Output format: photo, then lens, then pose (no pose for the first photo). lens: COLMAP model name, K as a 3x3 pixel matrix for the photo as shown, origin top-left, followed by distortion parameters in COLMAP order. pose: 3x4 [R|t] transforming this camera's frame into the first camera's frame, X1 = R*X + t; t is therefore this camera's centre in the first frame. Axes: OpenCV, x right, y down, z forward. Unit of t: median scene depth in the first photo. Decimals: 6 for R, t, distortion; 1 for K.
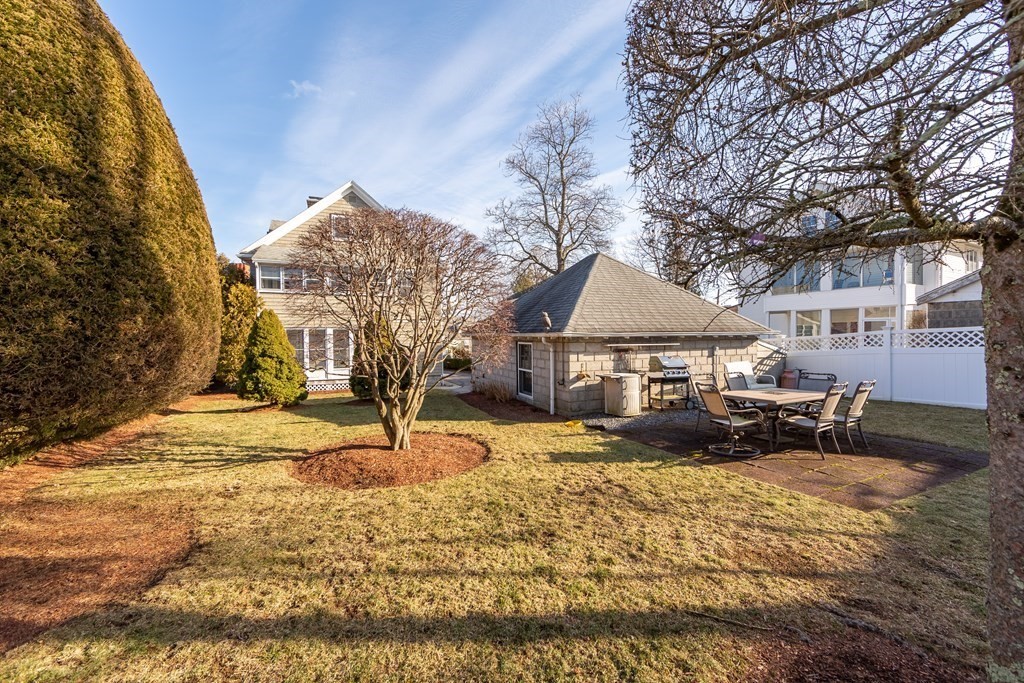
lens RADIAL K [[401.3, 0, 512.0], [0, 401.3, 341.5], [0, 0, 1]] dist [0.000624, -0.000524]
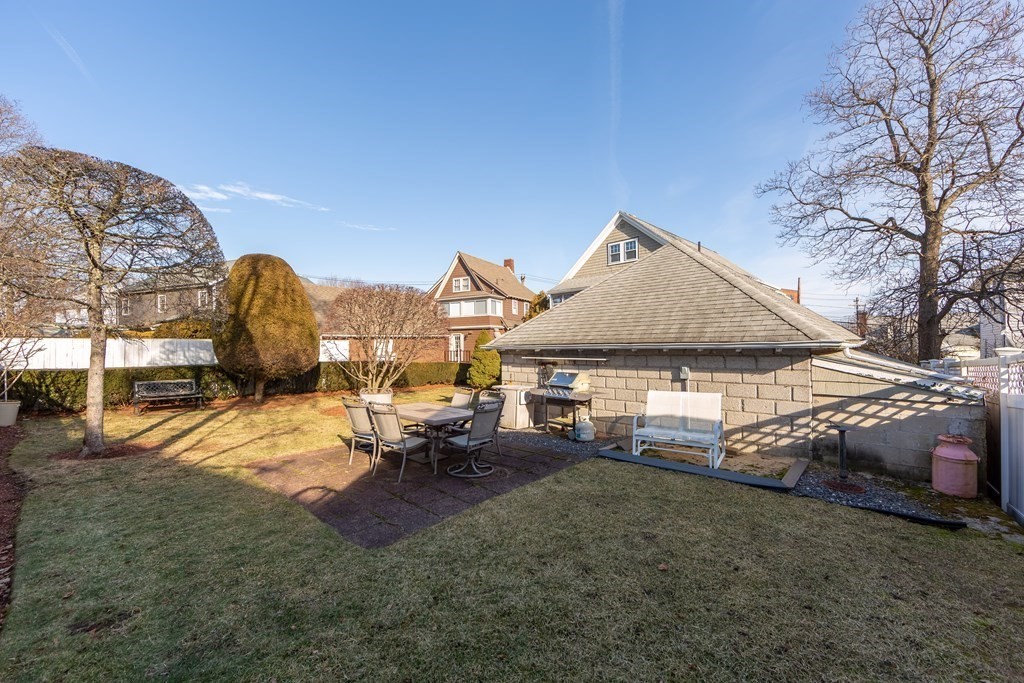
lens RADIAL K [[401.3, 0, 512.0], [0, 401.3, 341.5], [0, 0, 1]] dist [0.000624, -0.000524]
pose [[0.377753, -0.007805, -0.925874, 1.184424], [-0.006447, 0.999918, -0.011059, -0.020690], [0.925884, 0.010147, 0.377671, 0.601816]]
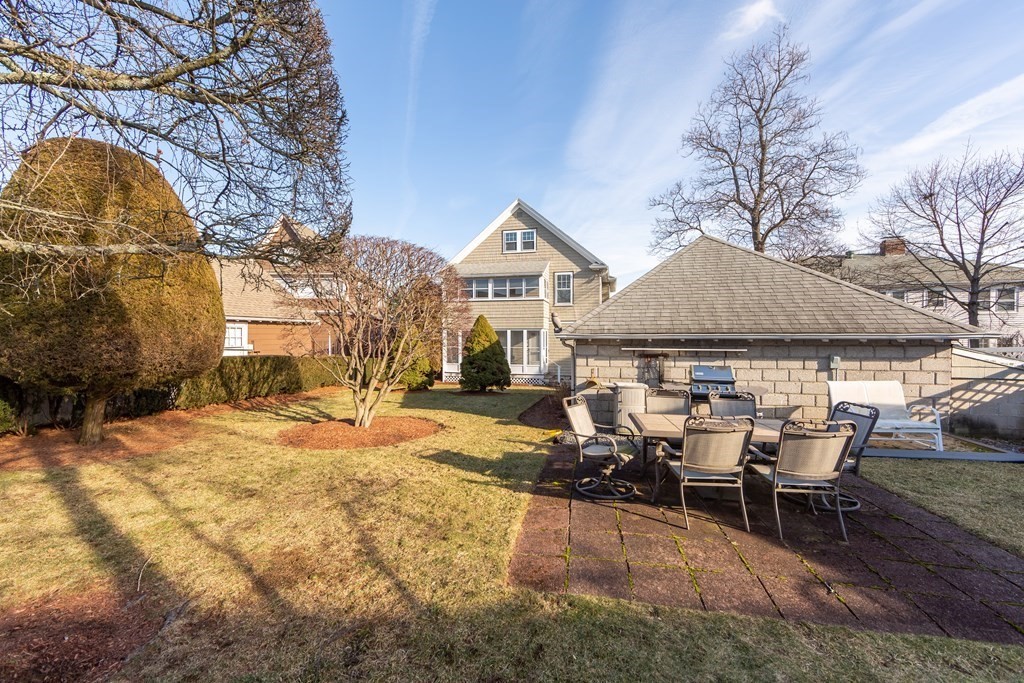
lens RADIAL K [[401.3, 0, 512.0], [0, 401.3, 341.5], [0, 0, 1]] dist [0.000624, -0.000524]
pose [[0.804473, 0.014176, -0.593820, 0.562974], [-0.015305, 0.999878, 0.003135, -0.005671], [0.593792, 0.006566, 0.804592, 0.181861]]
